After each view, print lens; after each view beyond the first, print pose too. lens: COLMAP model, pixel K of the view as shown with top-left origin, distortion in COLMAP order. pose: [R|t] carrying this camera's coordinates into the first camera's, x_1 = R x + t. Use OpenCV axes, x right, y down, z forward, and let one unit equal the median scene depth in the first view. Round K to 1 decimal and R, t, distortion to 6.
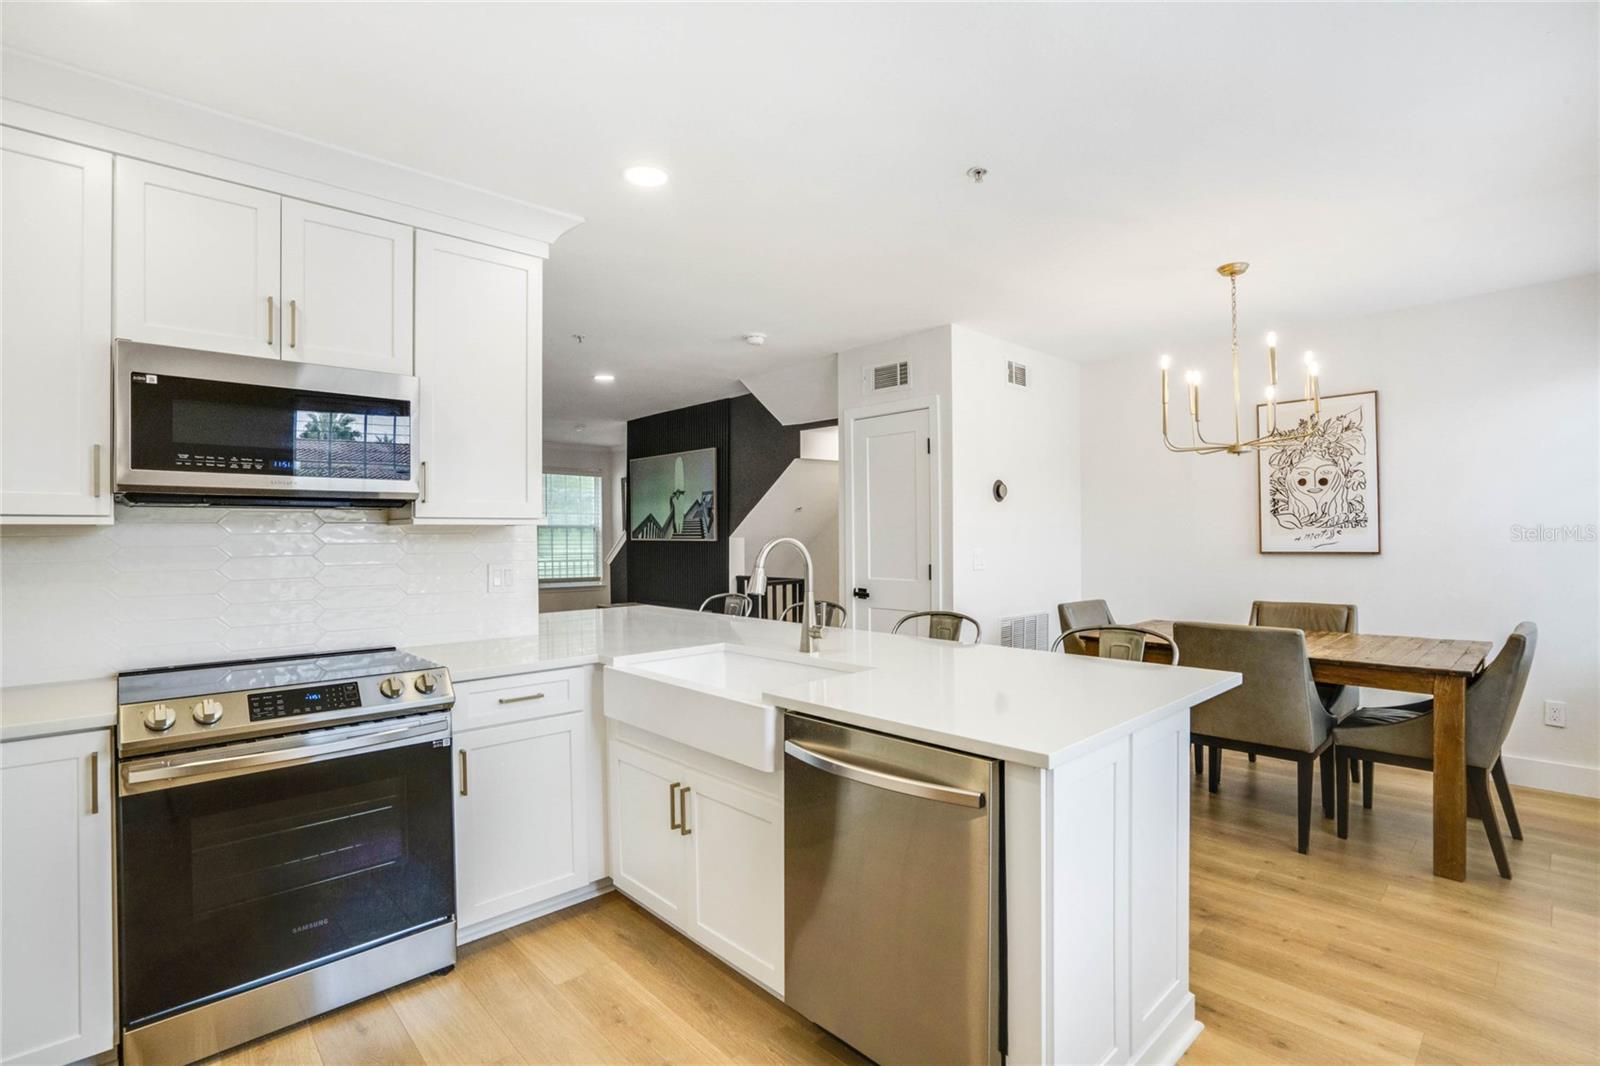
lens RADIAL K [[745.0, 0, 800.2], [0, 745.0, 530.9], [0, 0, 1]] dist [-0.052643, 0.021777]
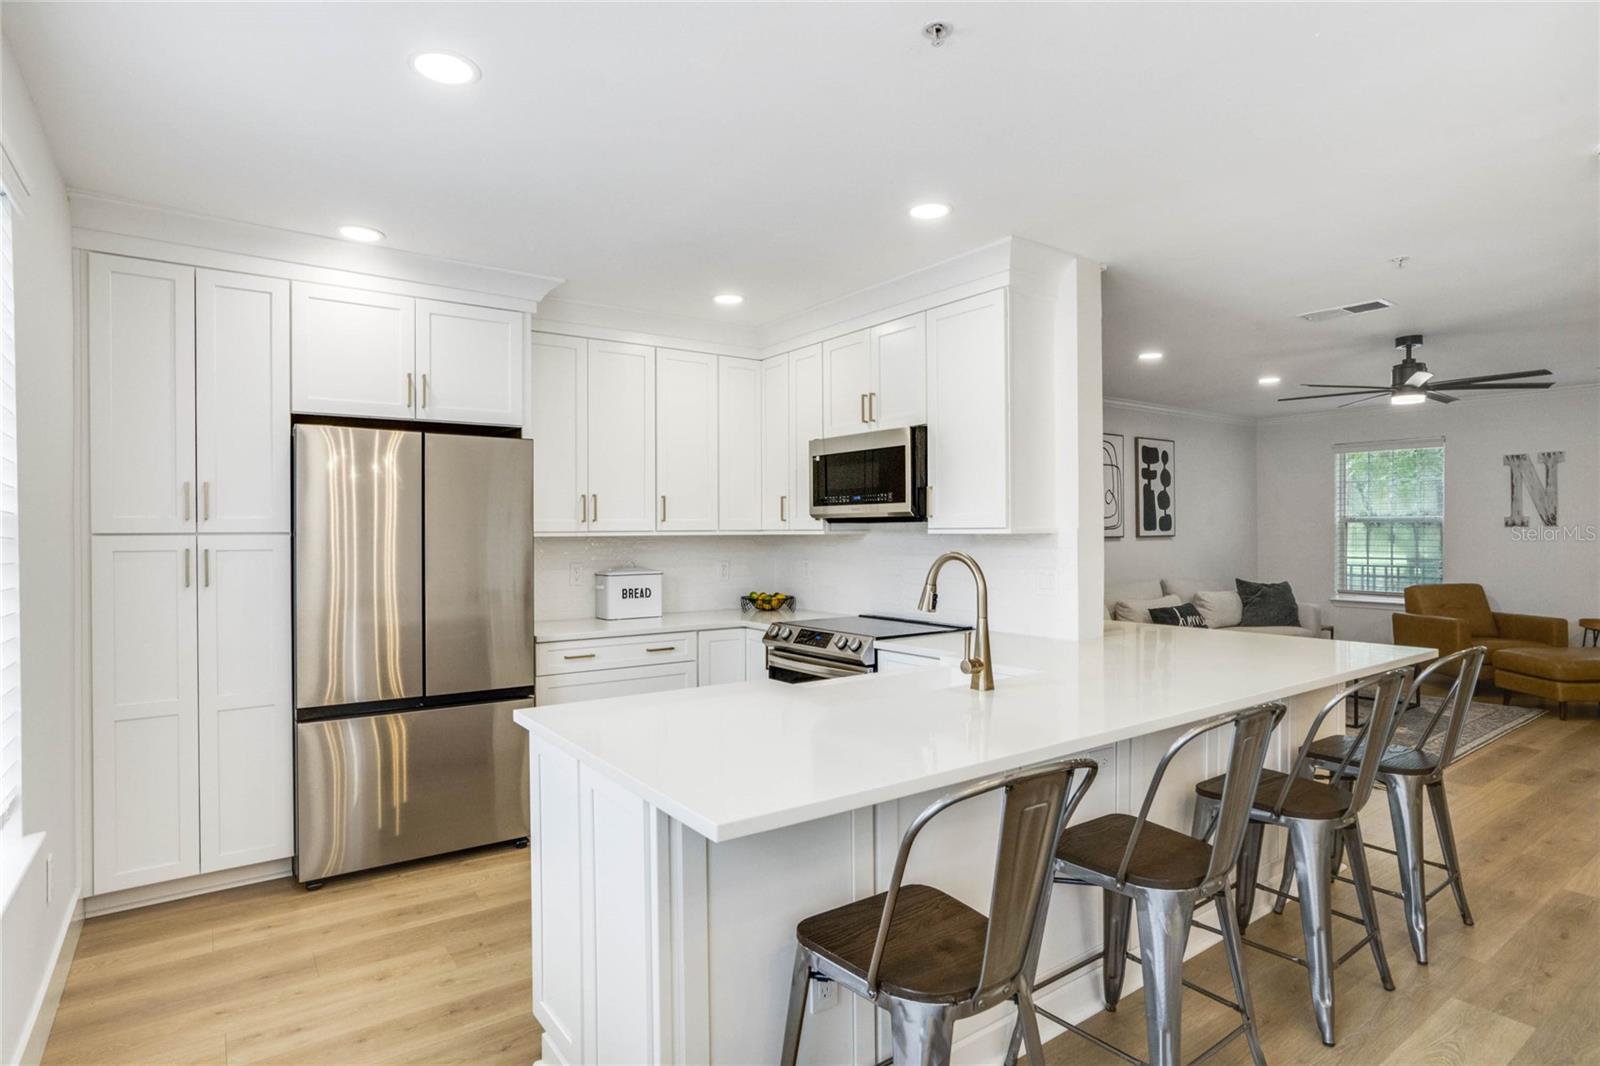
lens RADIAL K [[839.2, 0, 796.1], [0, 839.2, 533.7], [0, 0, 1]] dist [-0.051093, 0.030477]
pose [[-0.131053, 0.012517, -0.991296, 0.583326], [0.011843, 0.999869, 0.011060, -0.016437], [0.991305, -0.010290, -0.131184, 0.550333]]
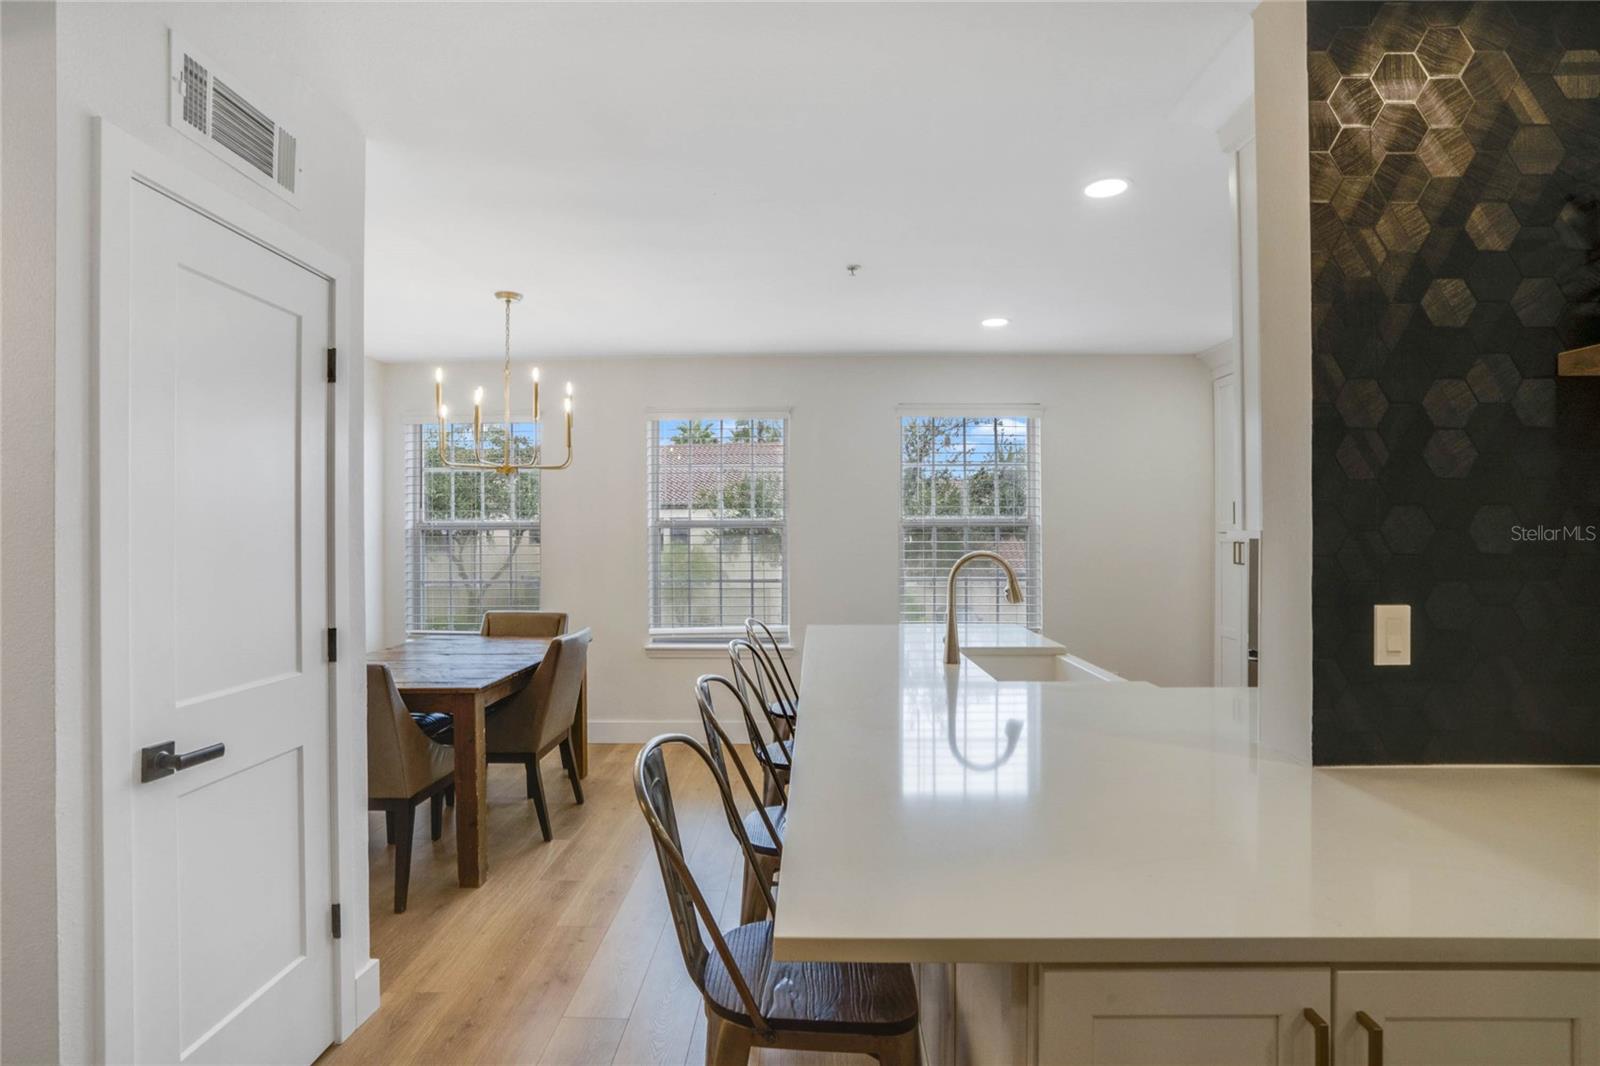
lens RADIAL K [[781.5, 0, 803.9], [0, 781.5, 535.2], [0, 0, 1]] dist [-0.050574, 0.024814]
pose [[-0.716274, 0.011827, 0.697719, -0.354638], [0.009021, 0.999930, -0.007690, -0.003486], [-0.697761, 0.000786, -0.716330, 1.157988]]
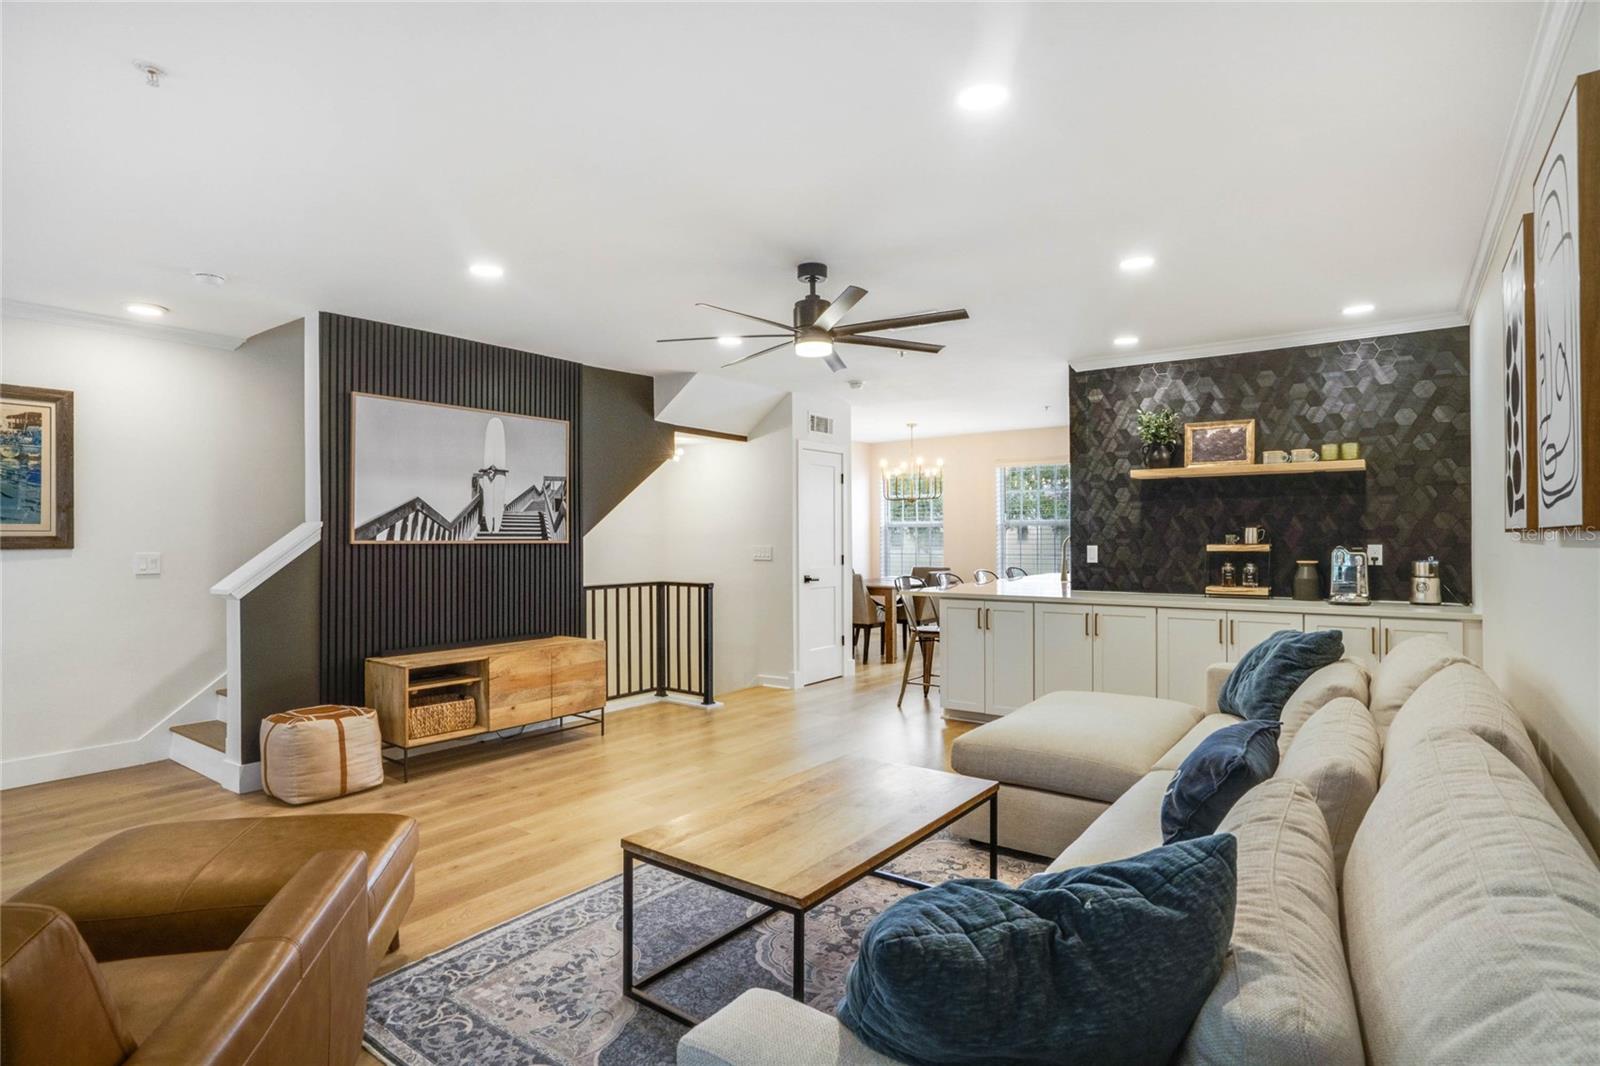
lens RADIAL K [[821.3, 0, 800.0], [0, 821.3, 533.0], [0, 0, 1]] dist [-0.030442, 0.000256]
pose [[-0.178711, 0.014175, 0.983800, -1.536616], [0.003342, 0.999899, -0.013800, 0.024522], [-0.983896, 0.000822, -0.178740, 1.427185]]
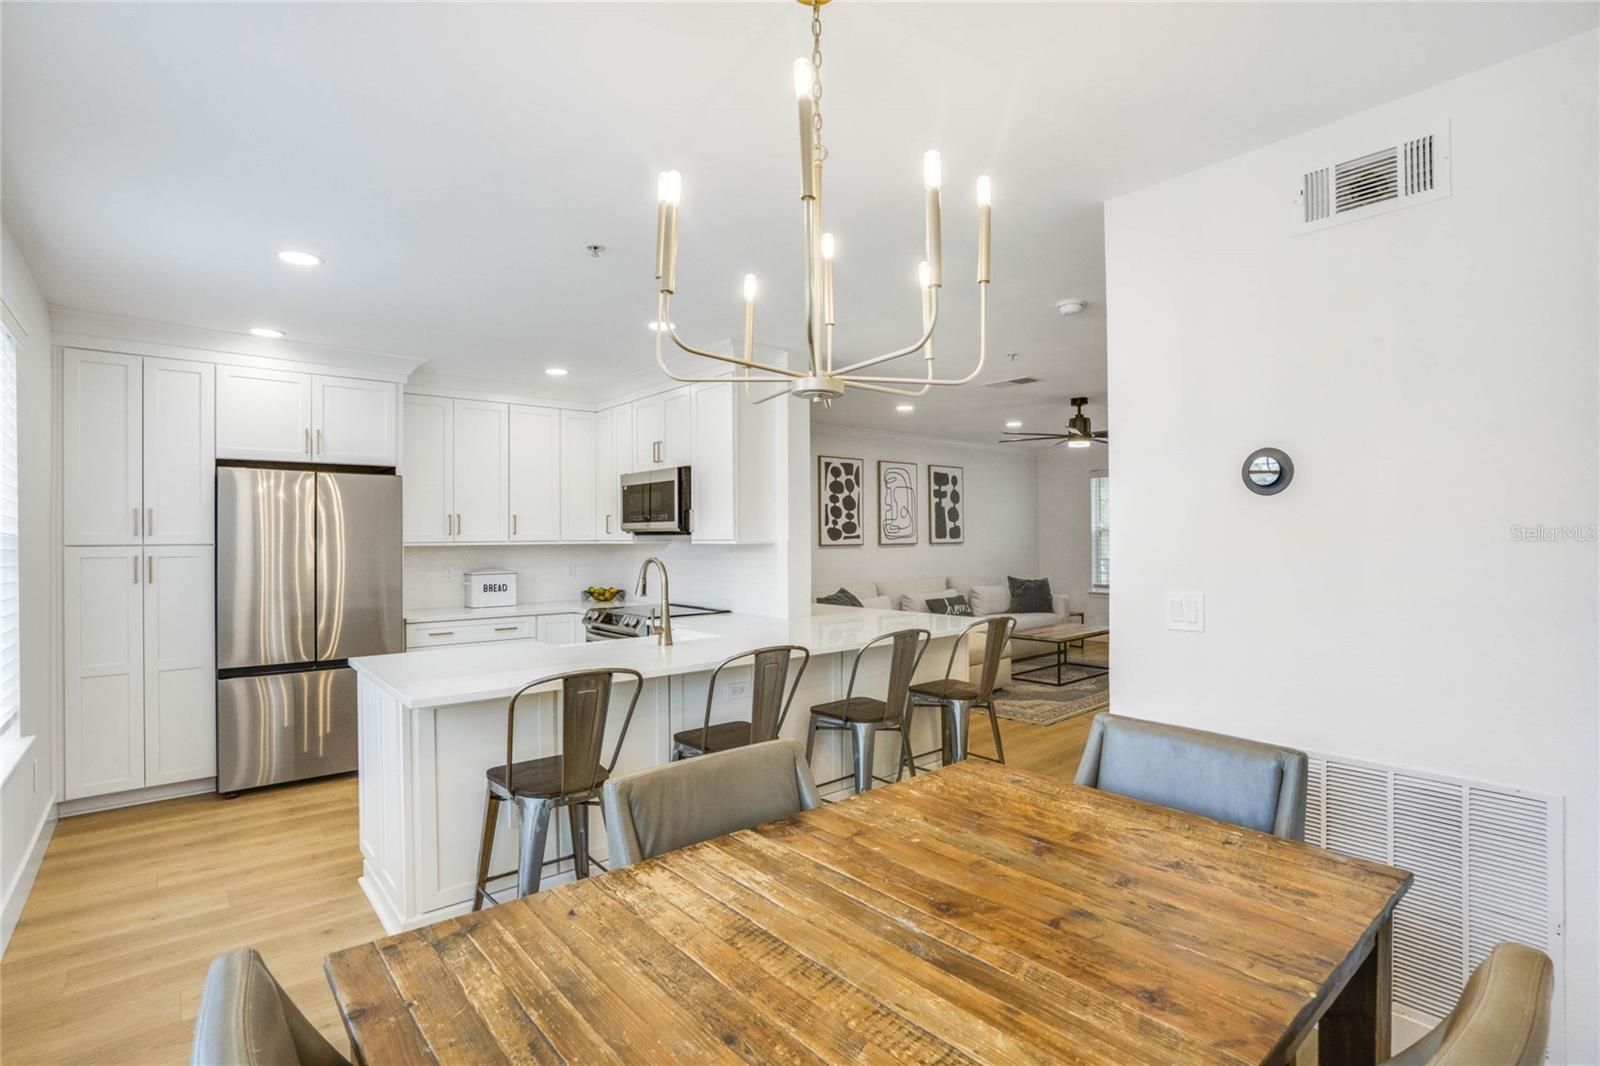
lens RADIAL K [[760.7, 0, 800.0], [0, 760.7, 533.0], [0, 0, 1]] dist [-0.061681, 0.024419]
pose [[-0.046589, 0.005282, -0.998900, 0.800789], [0.012155, 0.999915, 0.004721, -0.023995], [0.998840, -0.011922, -0.046650, 0.782460]]
